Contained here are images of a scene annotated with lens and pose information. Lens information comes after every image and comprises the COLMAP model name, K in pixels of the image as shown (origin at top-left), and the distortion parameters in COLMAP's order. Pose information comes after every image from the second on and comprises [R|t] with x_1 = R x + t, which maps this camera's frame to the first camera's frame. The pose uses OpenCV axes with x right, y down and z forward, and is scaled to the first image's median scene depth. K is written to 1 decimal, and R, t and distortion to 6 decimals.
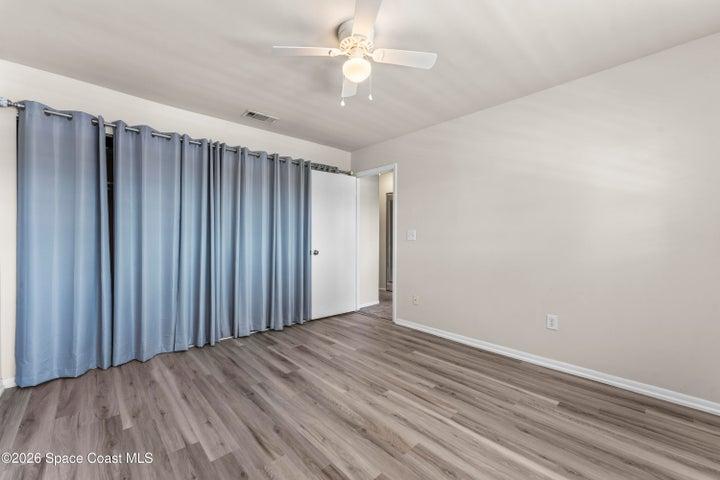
lens RADIAL K [[289.2, 0, 358.9], [0, 289.2, 237.6], [0, 0, 1]] dist [0.002069, 0.000076]
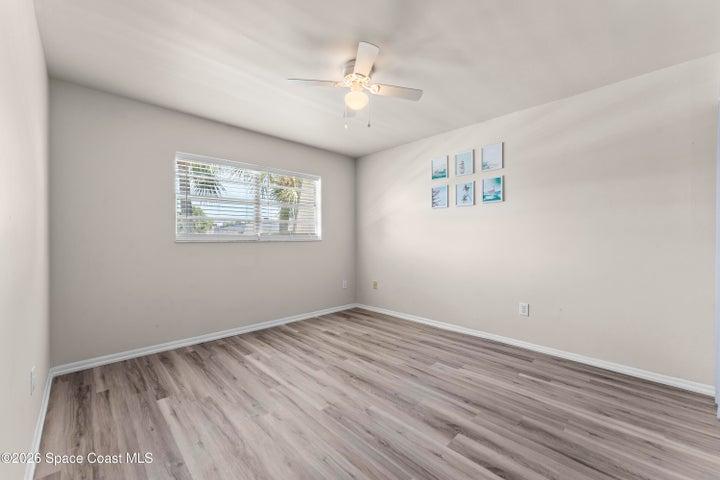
lens RADIAL K [[289.2, 0, 358.9], [0, 289.2, 237.6], [0, 0, 1]] dist [0.002069, 0.000076]
pose [[-0.999876, -0.000921, -0.015695, 0.002819], [-0.000959, 0.999996, 0.002471, -0.005998], [0.015692, 0.002485, -0.999874, 2.123939]]
